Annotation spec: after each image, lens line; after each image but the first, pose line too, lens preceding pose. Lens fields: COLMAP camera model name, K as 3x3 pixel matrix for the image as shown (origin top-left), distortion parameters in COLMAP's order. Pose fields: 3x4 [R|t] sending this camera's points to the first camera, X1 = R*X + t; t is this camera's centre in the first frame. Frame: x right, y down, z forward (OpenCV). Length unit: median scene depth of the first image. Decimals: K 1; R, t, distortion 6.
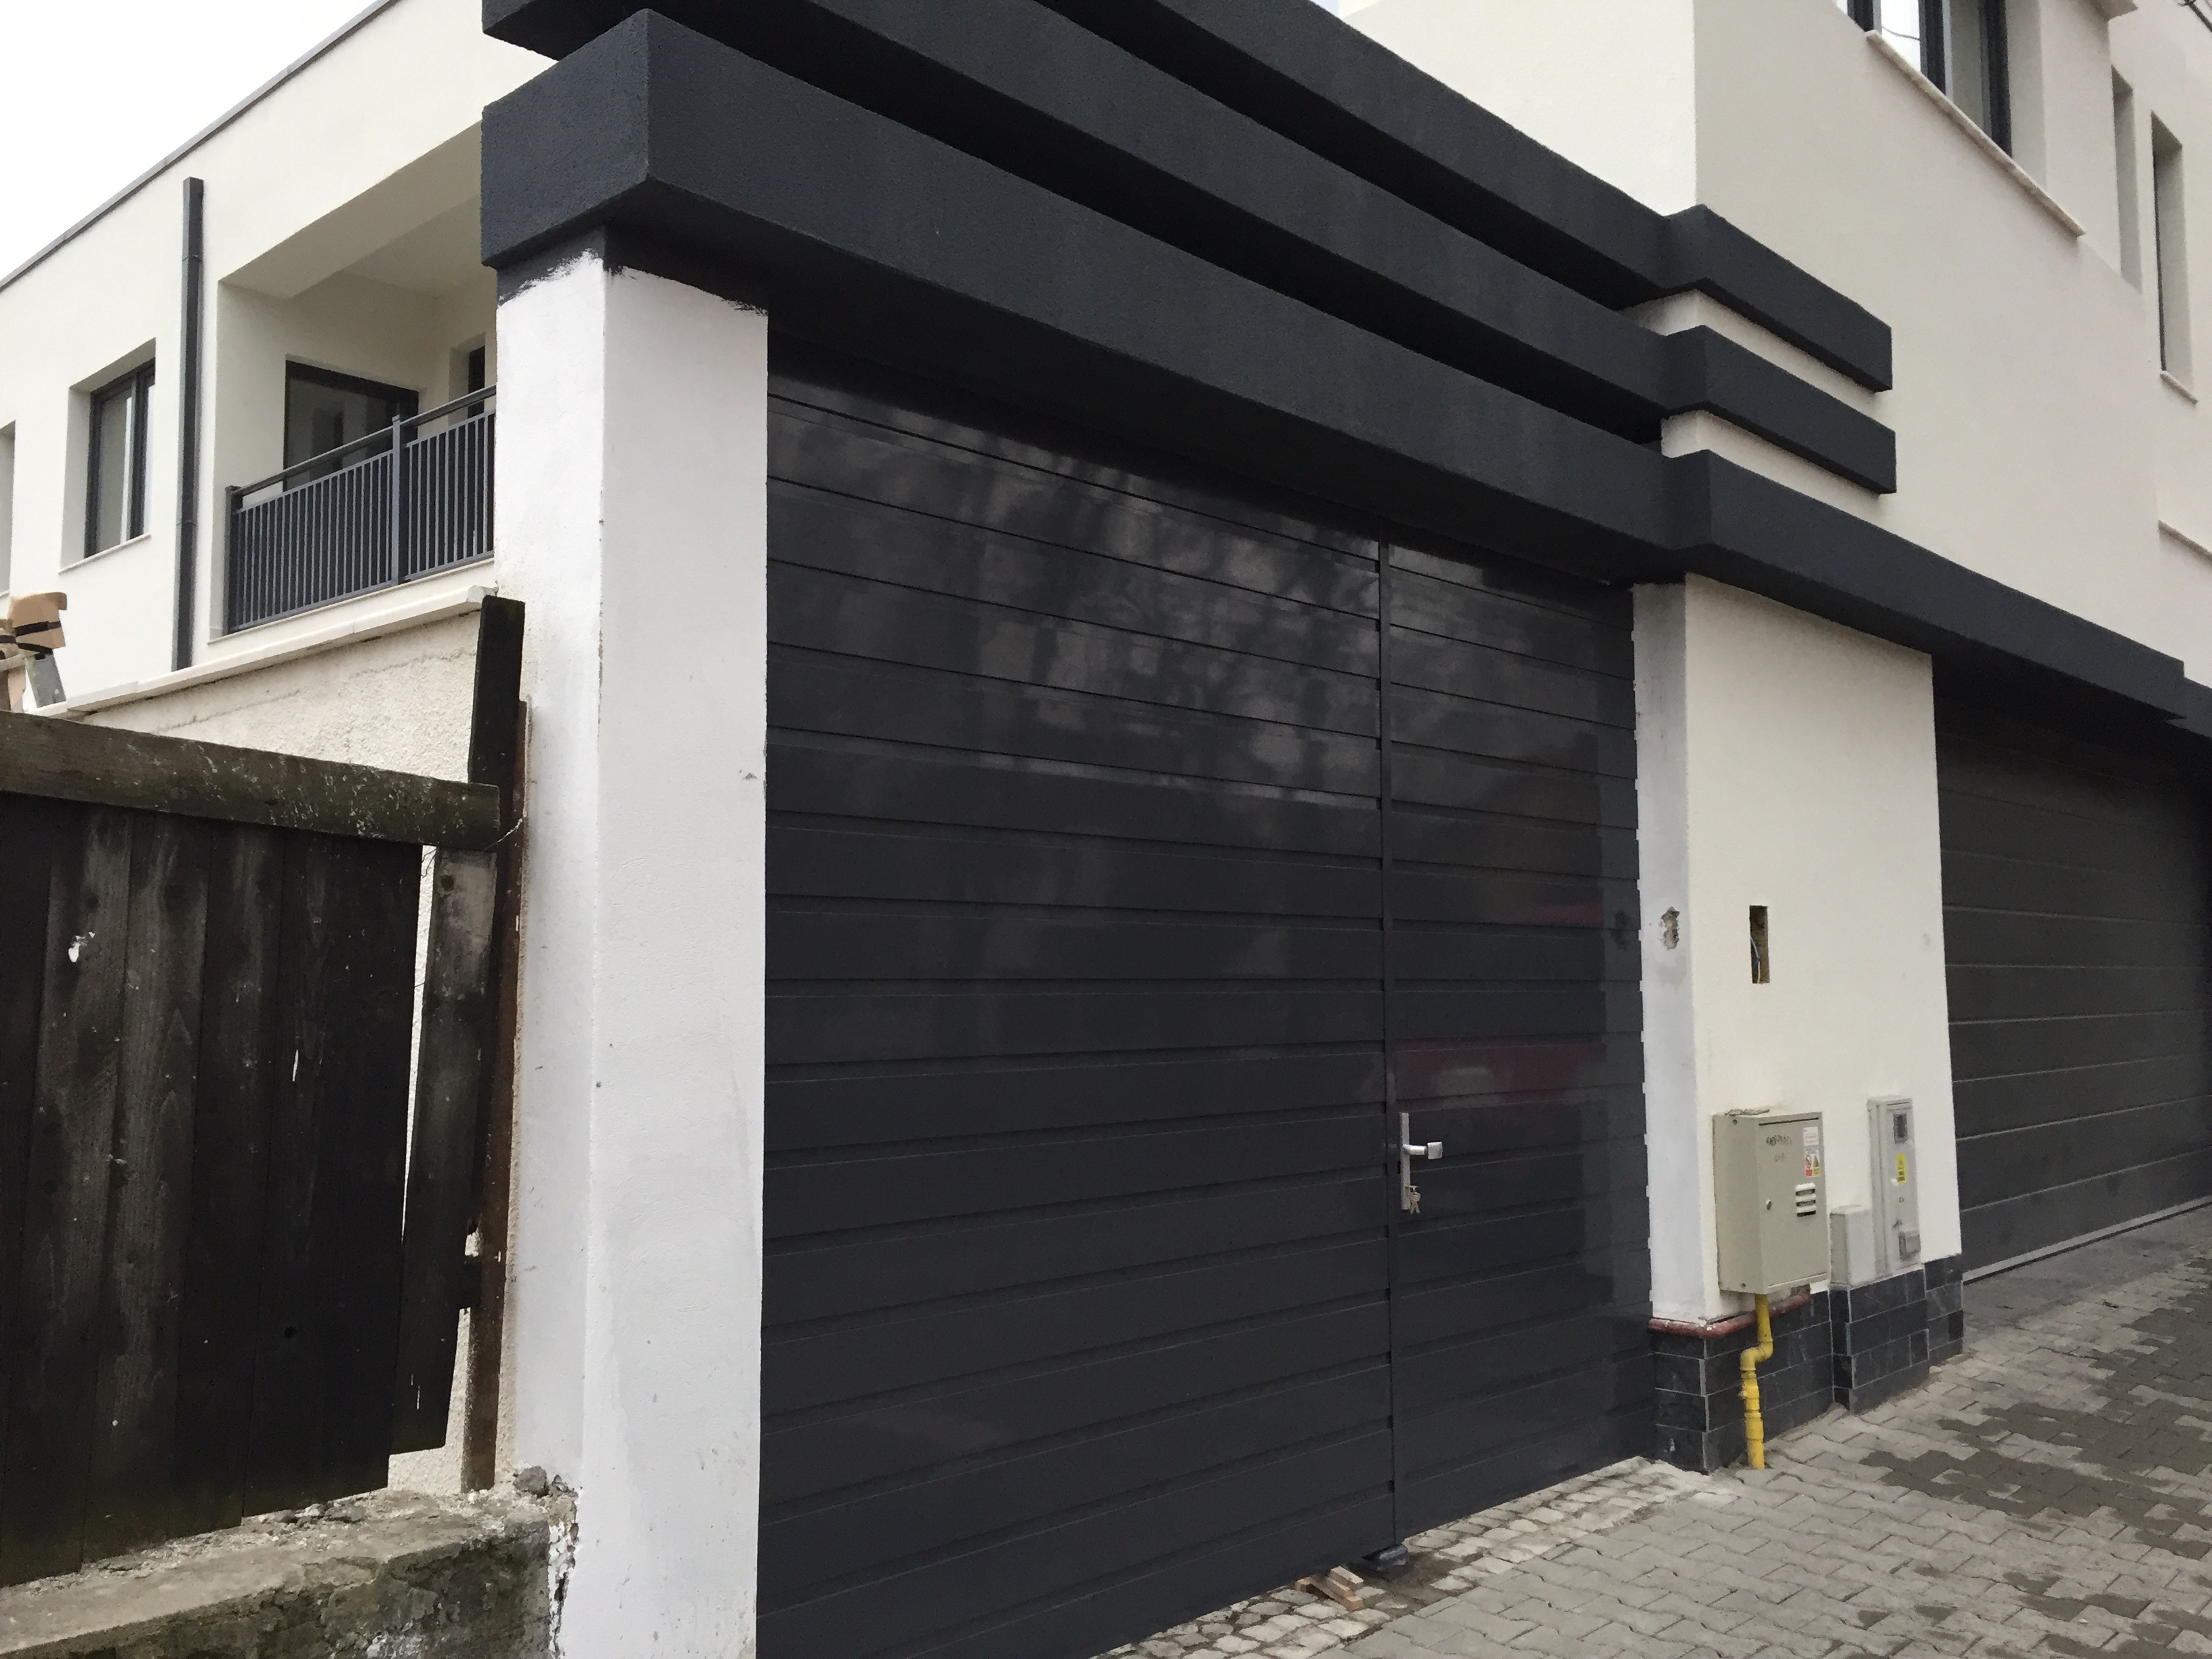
lens RADIAL K [[1875.0, 0, 1147.6], [0, 1875.0, 830.6], [0, 0, 1]] dist [0.086696, -0.095093]
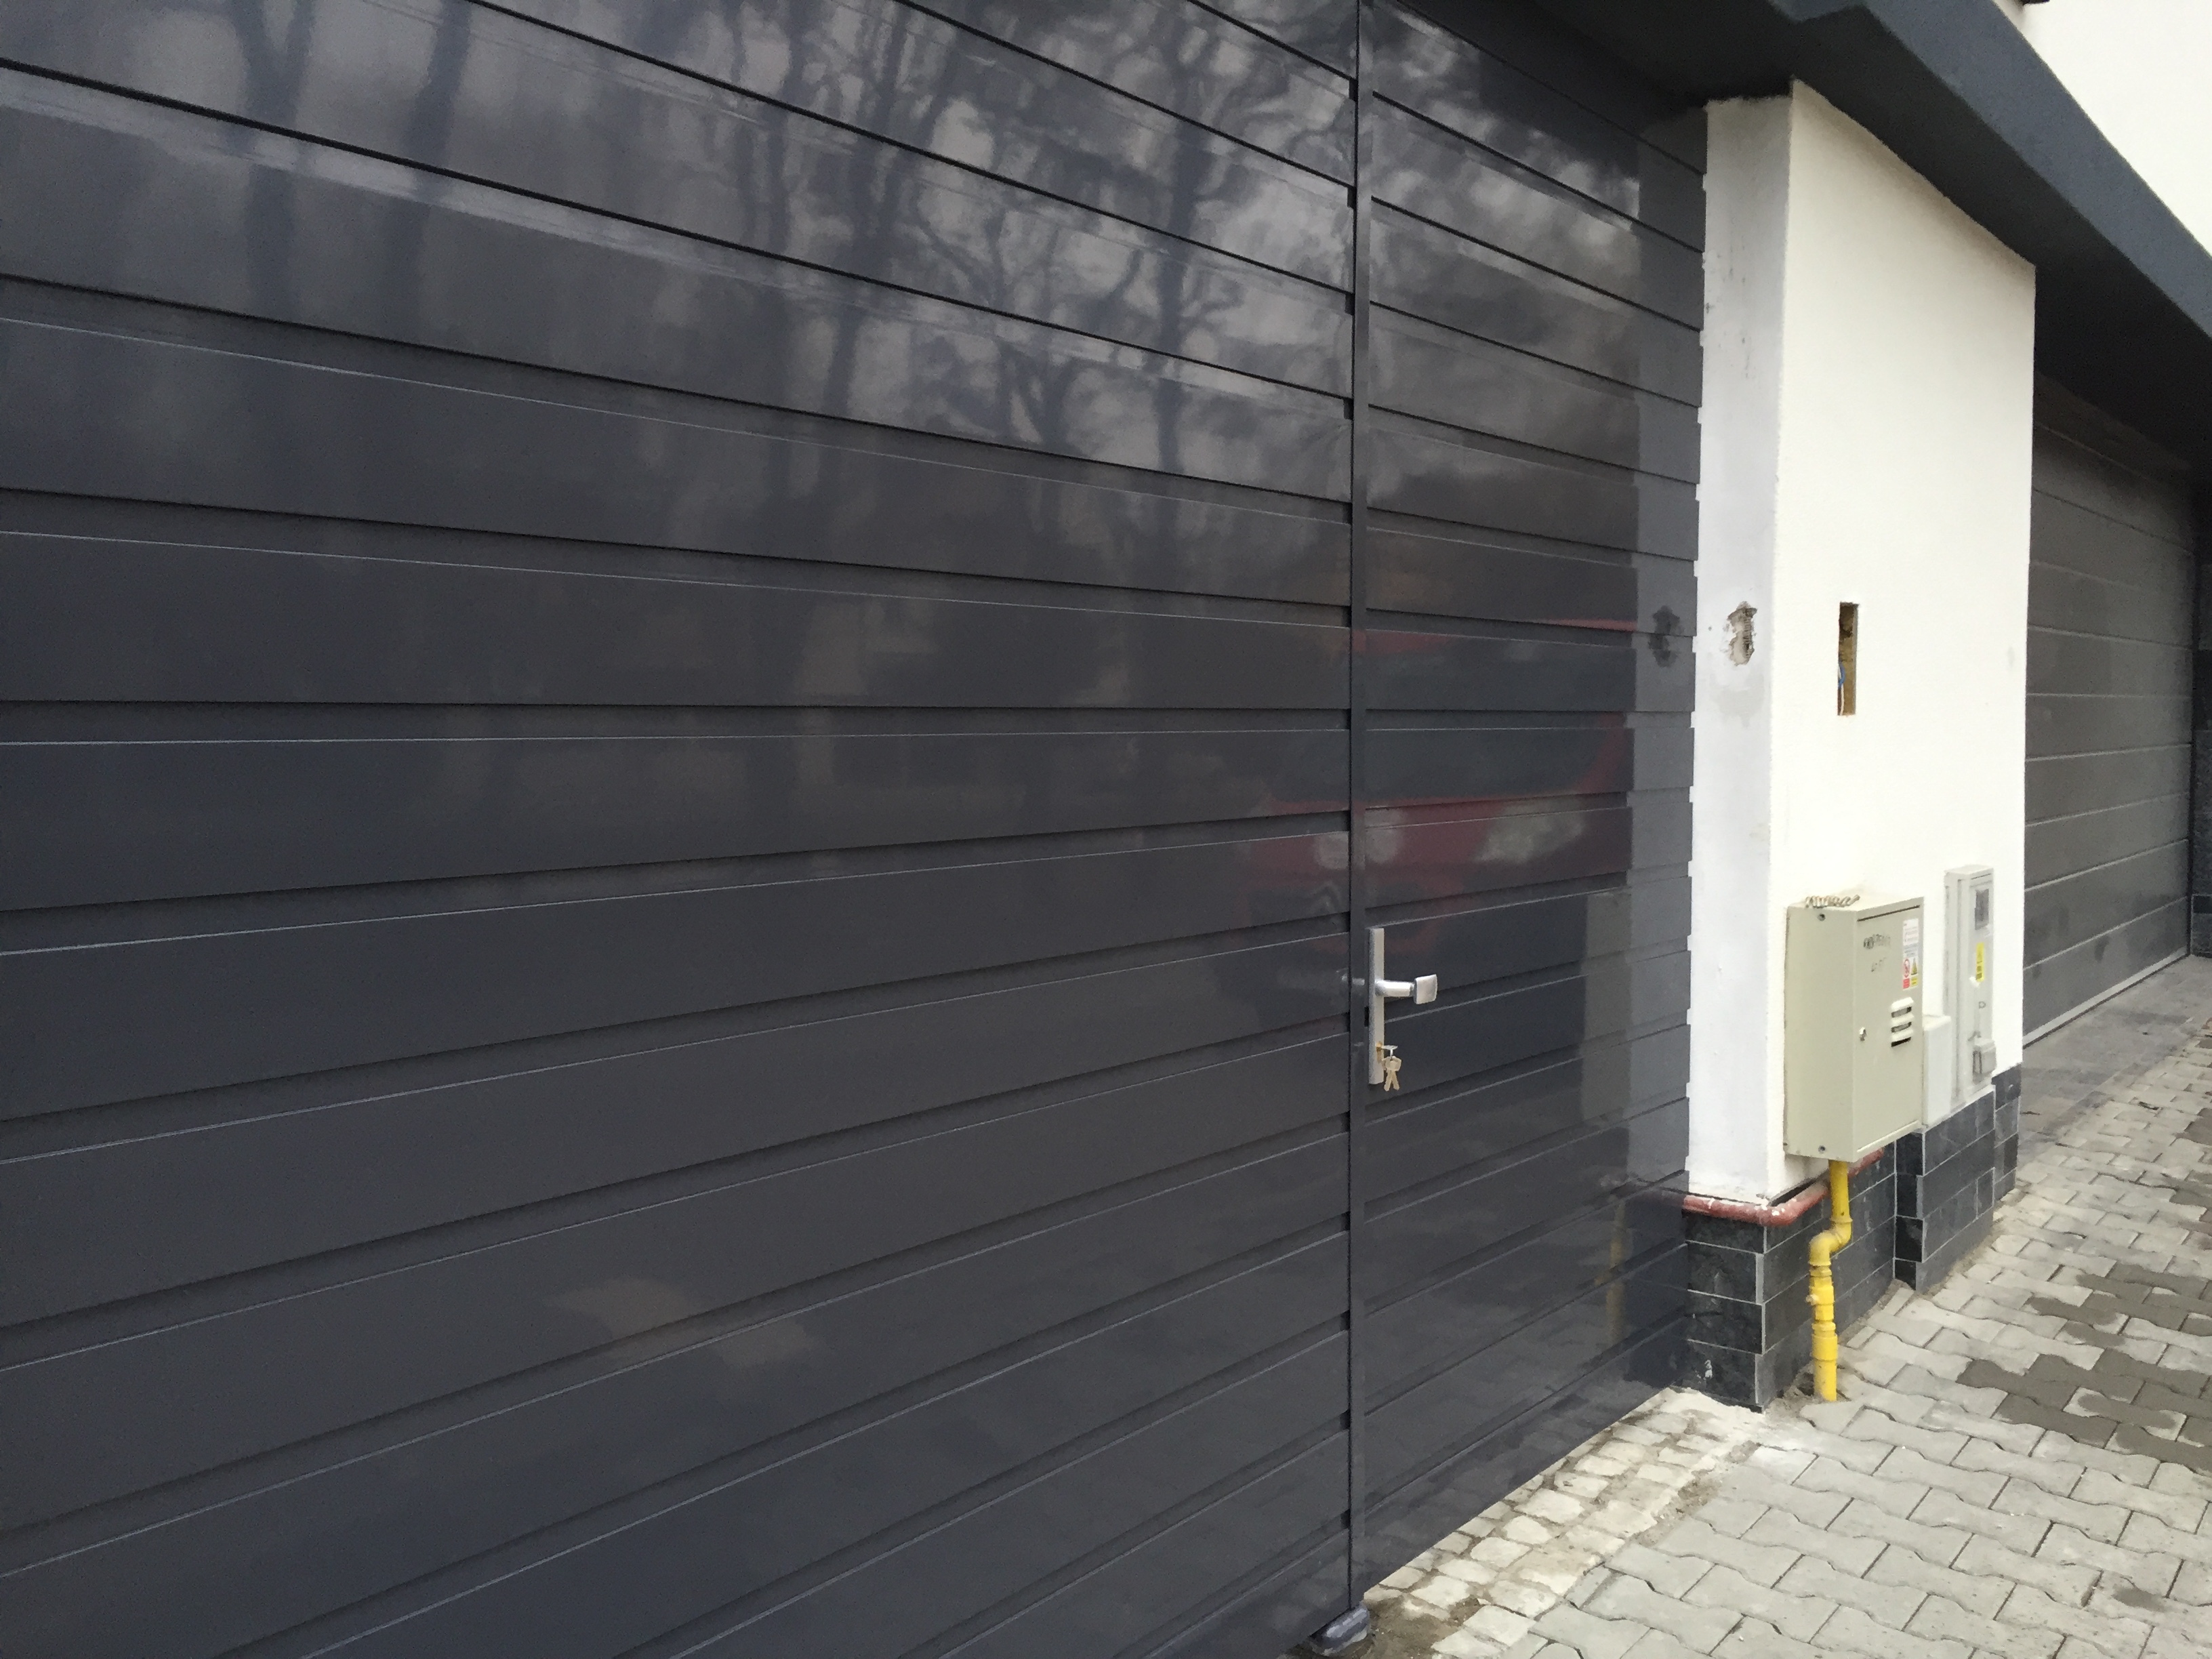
lens RADIAL K [[1875.0, 0, 1147.6], [0, 1875.0, 830.6], [0, 0, 1]] dist [0.086696, -0.095093]
pose [[0.996260, -0.002738, 0.086361, 0.008564], [-0.009507, 0.989956, 0.141054, 0.028493], [-0.085880, -0.141348, 0.986228, 0.348347]]
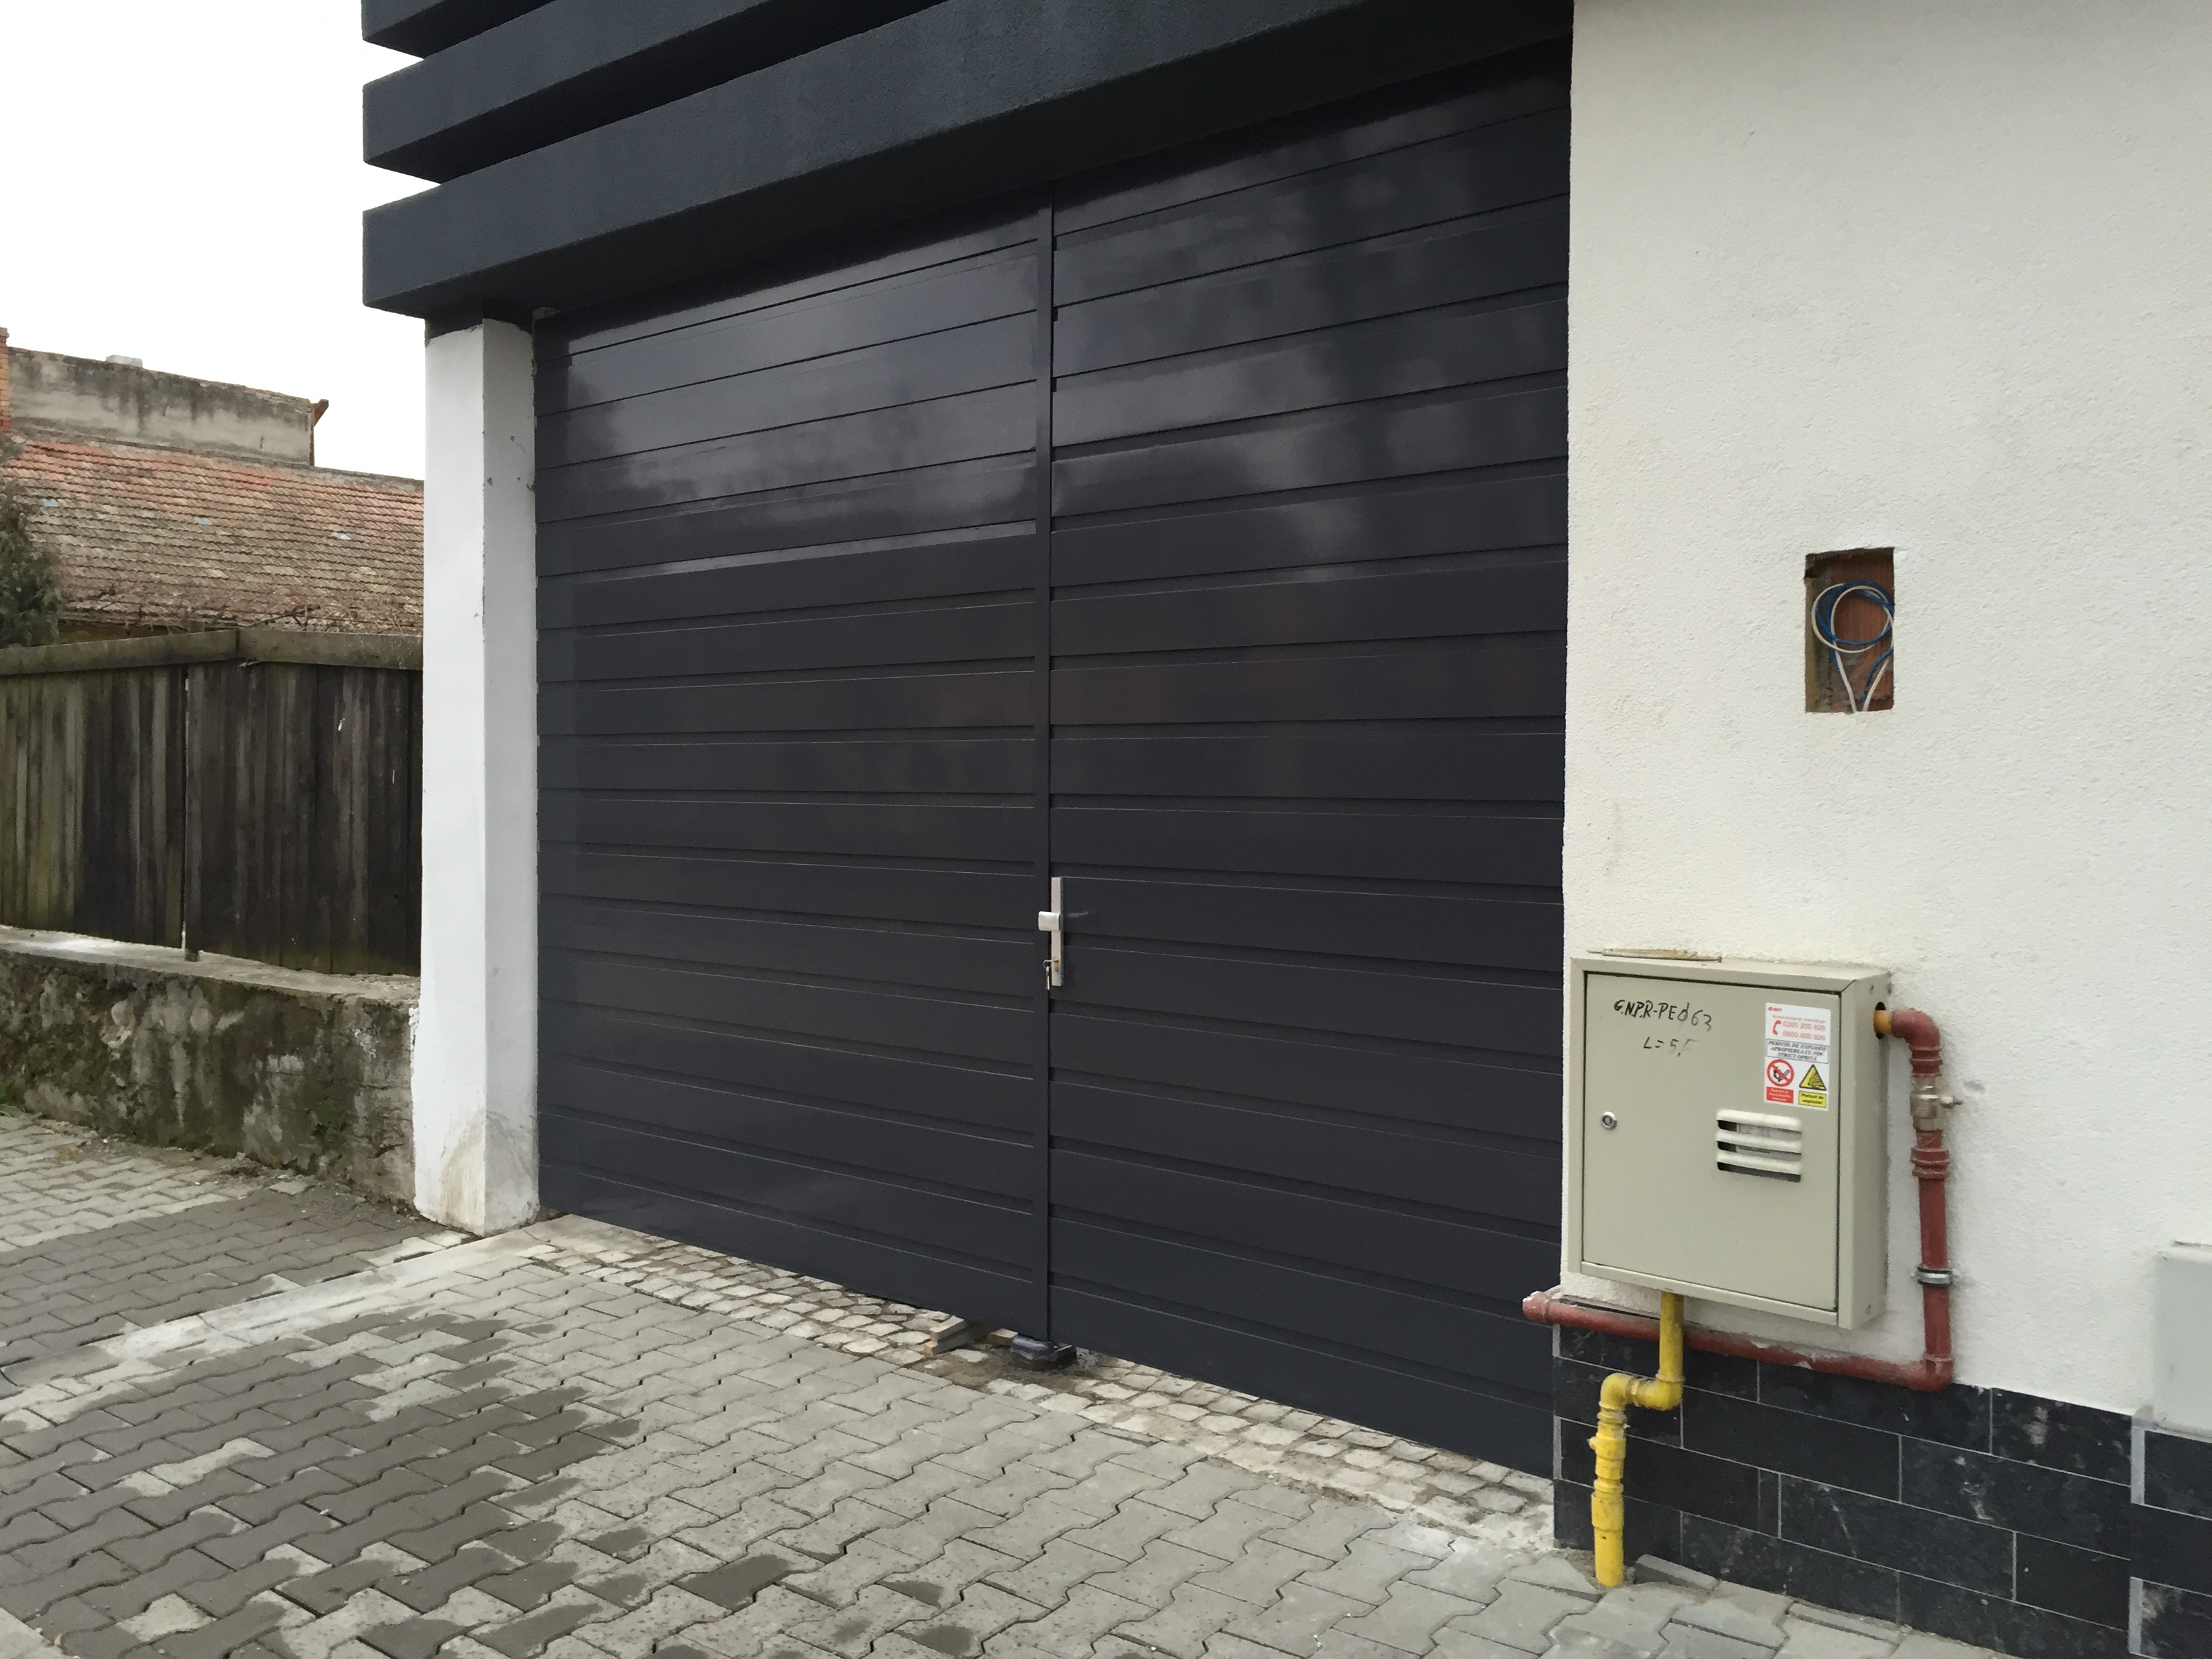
lens RADIAL K [[1872.5, 0, 1110.0], [0, 1872.5, 839.3], [0, 0, 1]] dist [0.064271, 0.005828]
pose [[0.040560, 0.032915, -0.998635, 0.849799], [0.075099, 0.996530, 0.035896, 0.086614], [0.996351, -0.076453, 0.037947, 0.837368]]
